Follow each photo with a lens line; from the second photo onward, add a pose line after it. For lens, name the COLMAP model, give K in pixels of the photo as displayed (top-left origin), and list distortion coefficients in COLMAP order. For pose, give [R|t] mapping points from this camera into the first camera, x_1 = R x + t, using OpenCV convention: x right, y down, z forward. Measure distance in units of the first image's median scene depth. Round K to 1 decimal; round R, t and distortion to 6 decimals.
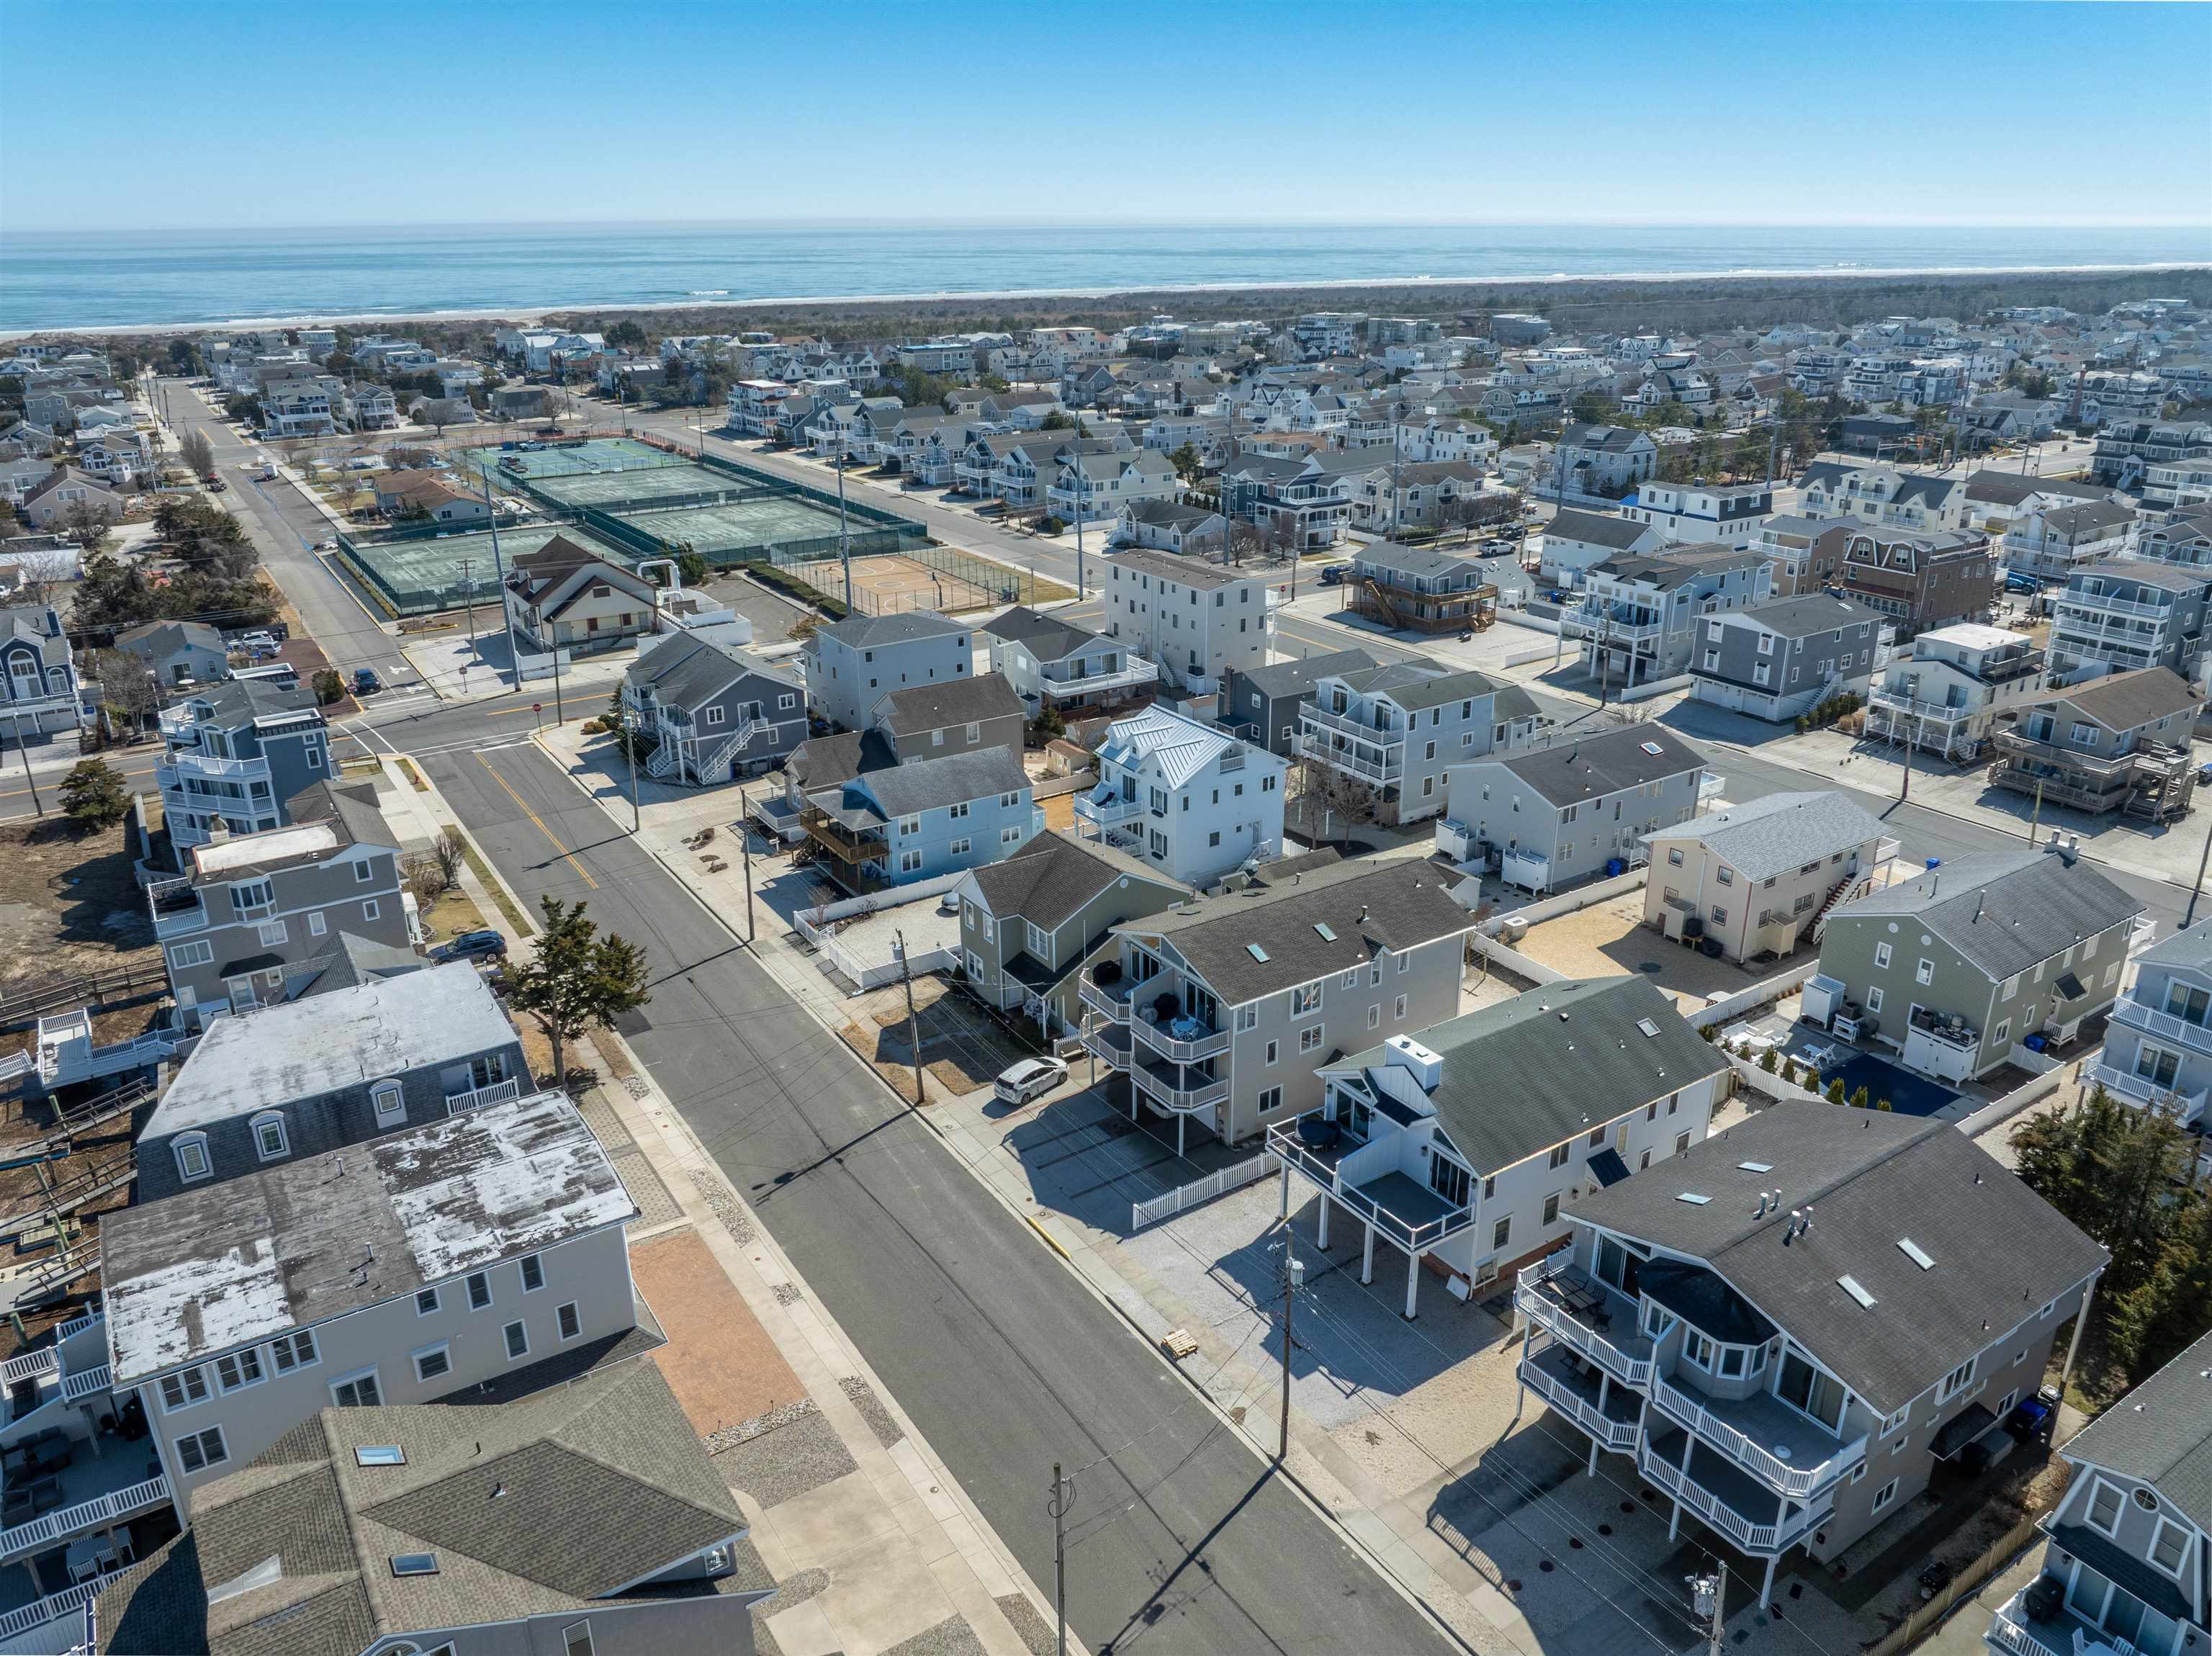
lens RADIAL K [[1566.8, 0, 1106.0], [0, 1566.8, 828.0], [0, 0, 1]] dist [-0.043072, 0.007633]
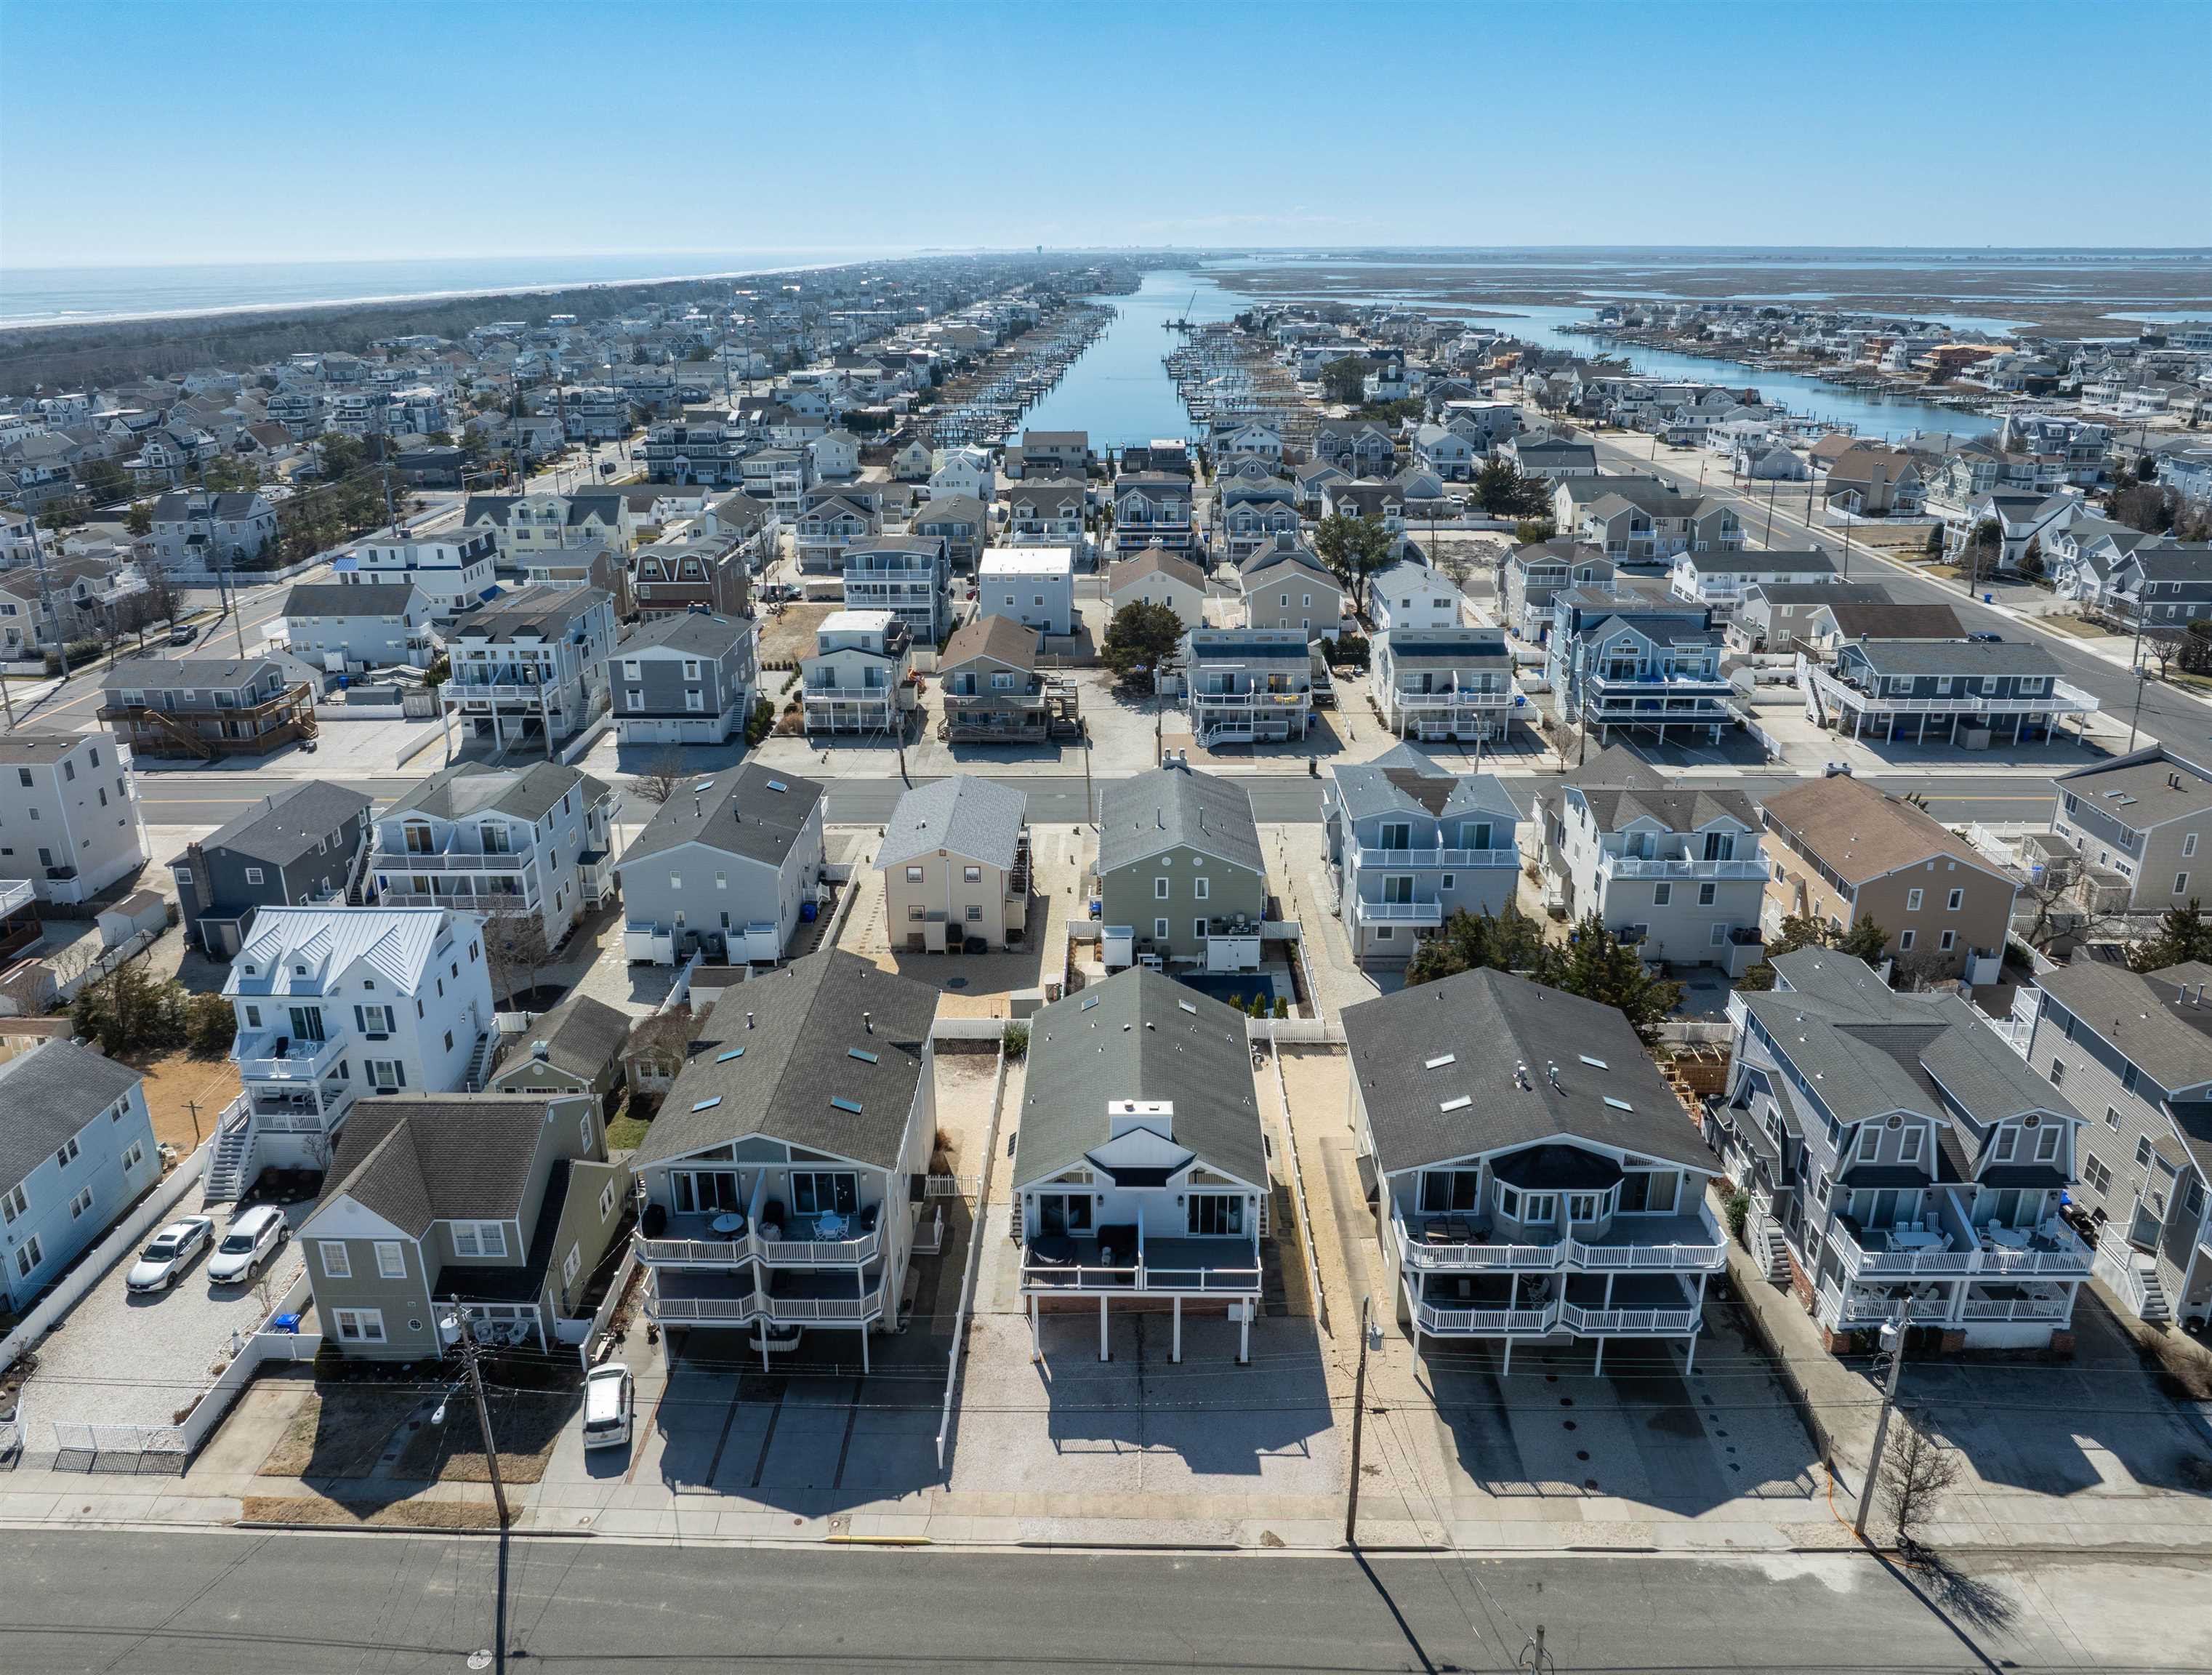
lens RADIAL K [[1596.8, 0, 1106.0], [0, 1596.8, 837.5], [0, 0, 1]] dist [-0.034920, -0.003517]
pose [[0.565127, -0.283898, 0.774618, -0.241456], [0.301527, 0.945045, 0.126378, -0.065978], [-0.767928, 0.162148, 0.619673, 0.185090]]
